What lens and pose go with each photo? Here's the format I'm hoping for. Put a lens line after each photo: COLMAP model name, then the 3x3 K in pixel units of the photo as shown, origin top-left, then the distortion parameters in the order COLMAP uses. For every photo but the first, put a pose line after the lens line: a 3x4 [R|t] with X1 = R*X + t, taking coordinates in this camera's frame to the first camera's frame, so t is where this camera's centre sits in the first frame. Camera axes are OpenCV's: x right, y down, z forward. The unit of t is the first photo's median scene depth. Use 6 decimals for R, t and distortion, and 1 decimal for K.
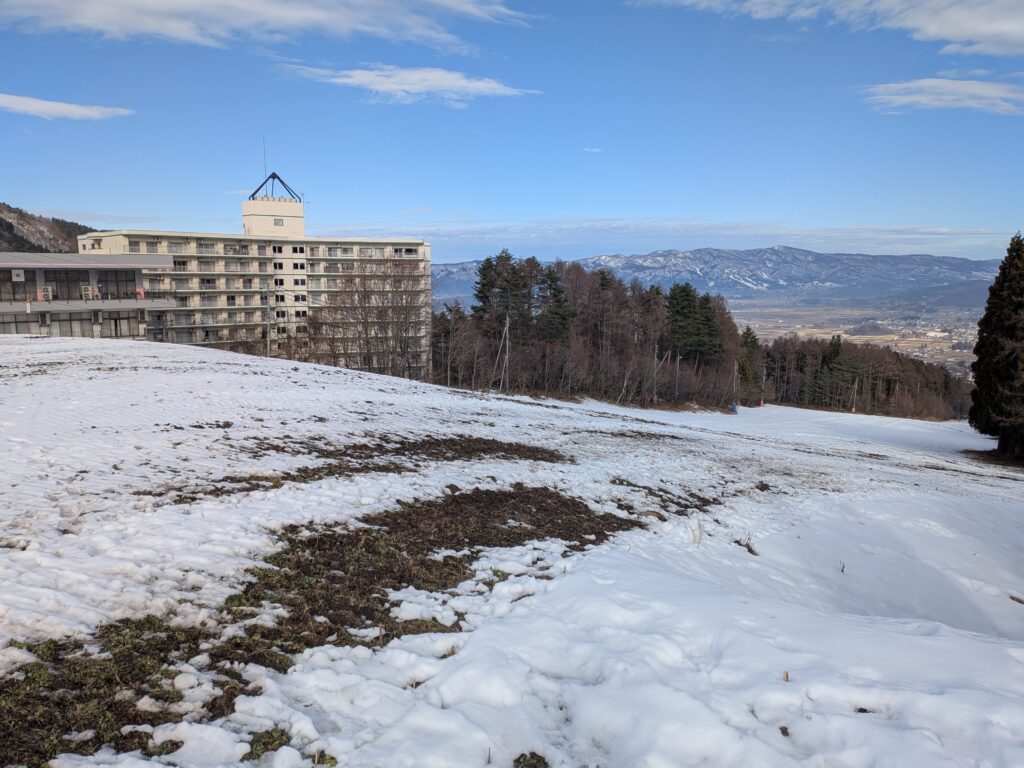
lens RADIAL K [[732.5, 0, 506.8], [0, 732.5, 377.7], [0, 0, 1]] dist [0.002012, -0.011206]
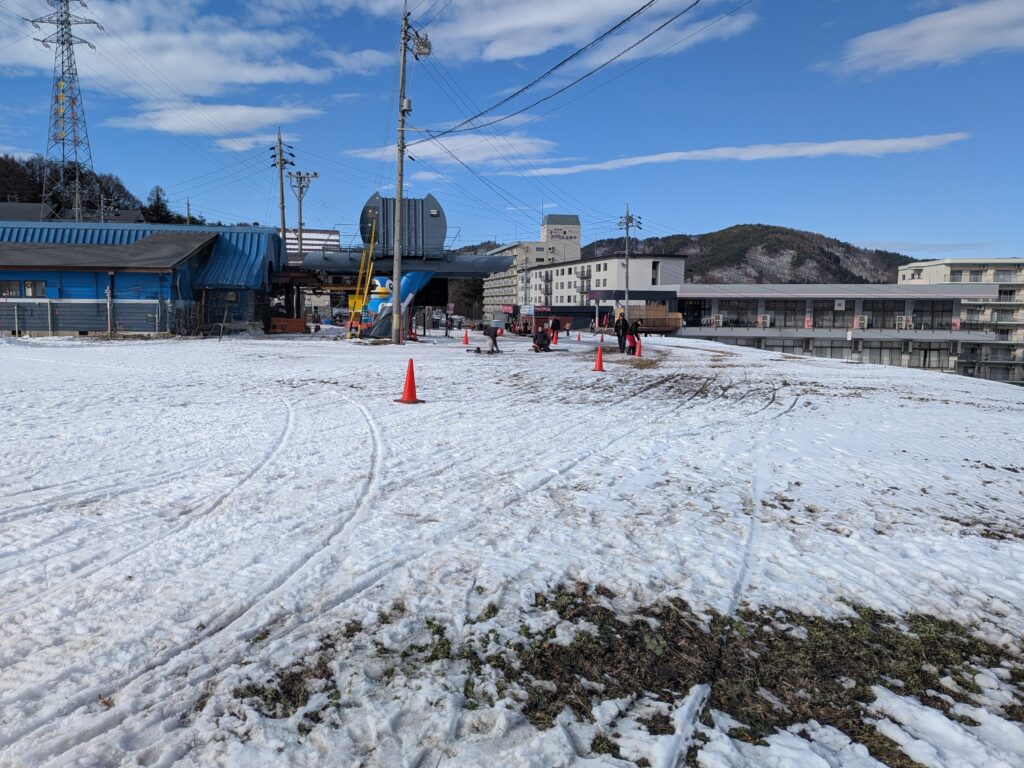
lens RADIAL K [[732.5, 0, 491.0], [0, 732.5, 385.7], [0, 0, 1]] dist [0.002012, -0.011206]
pose [[0.519780, 0.098090, -0.848650, 0.034984], [-0.122240, 0.991704, 0.039756, 0.005412], [0.845509, 0.083074, 0.527458, -0.128698]]
